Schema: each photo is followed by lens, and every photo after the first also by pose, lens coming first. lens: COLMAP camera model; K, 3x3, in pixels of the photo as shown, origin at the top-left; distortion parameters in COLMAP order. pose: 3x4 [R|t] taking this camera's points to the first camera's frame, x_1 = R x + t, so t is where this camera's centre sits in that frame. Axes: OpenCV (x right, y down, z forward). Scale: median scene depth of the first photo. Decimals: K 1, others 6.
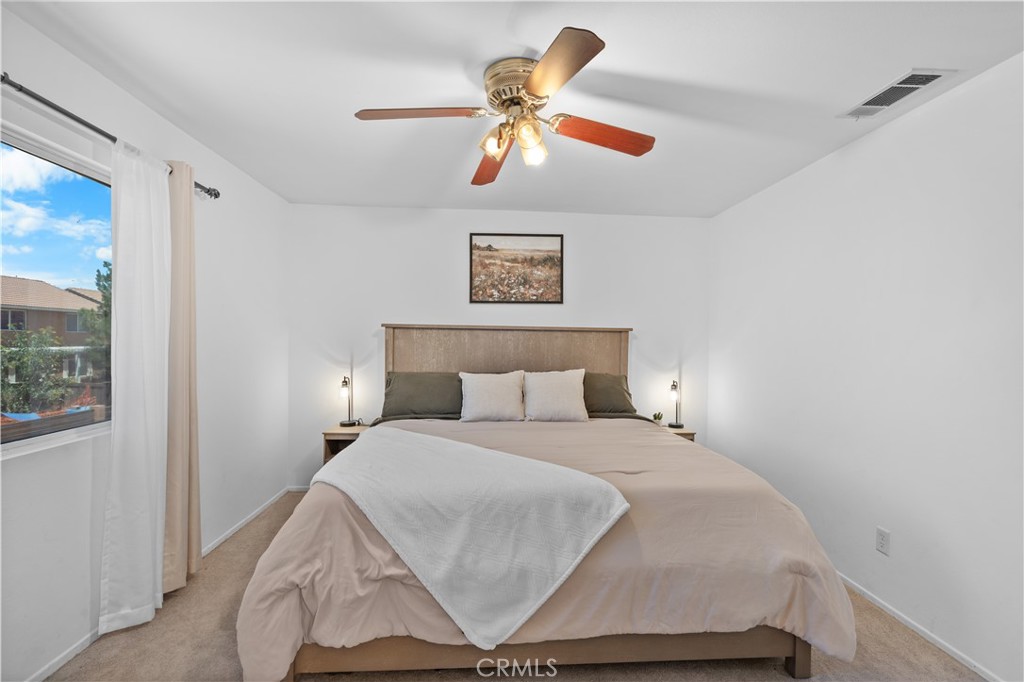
lens RADIAL K [[462.6, 0, 507.4], [0, 462.6, 342.3], [0, 0, 1]] dist [0.002700, -0.002472]
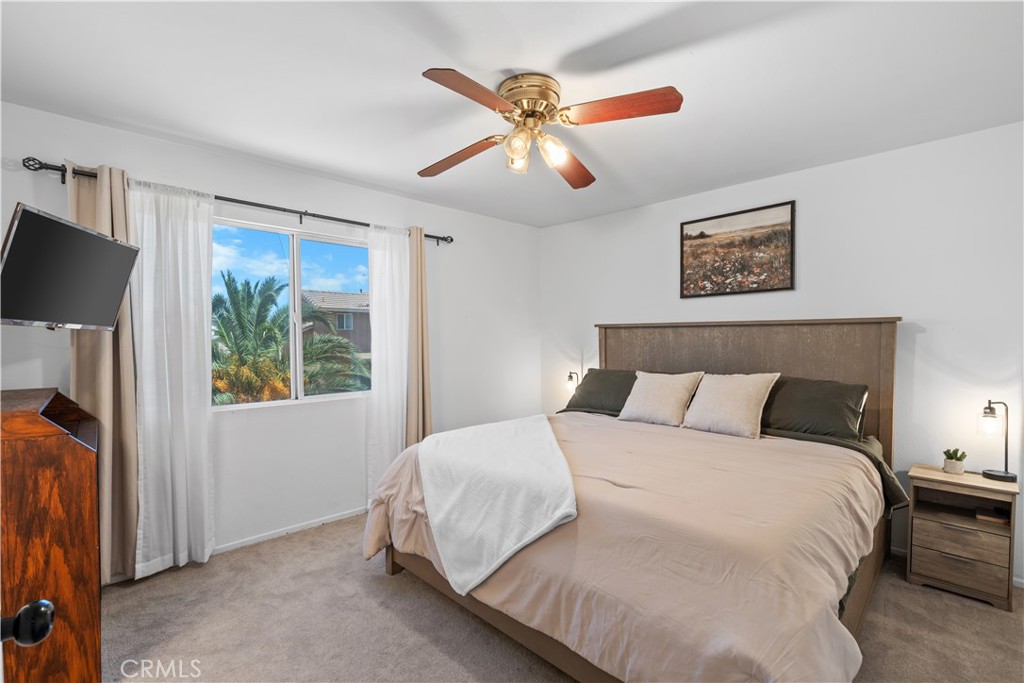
lens RADIAL K [[462.6, 0, 514.2], [0, 462.6, 348.2], [0, 0, 1]] dist [0.002700, -0.002472]
pose [[0.658543, 0.001215, -0.752542, 0.408517], [0.007481, 0.999939, 0.008160, 0.005313], [0.752505, -0.011004, 0.658494, 0.135641]]
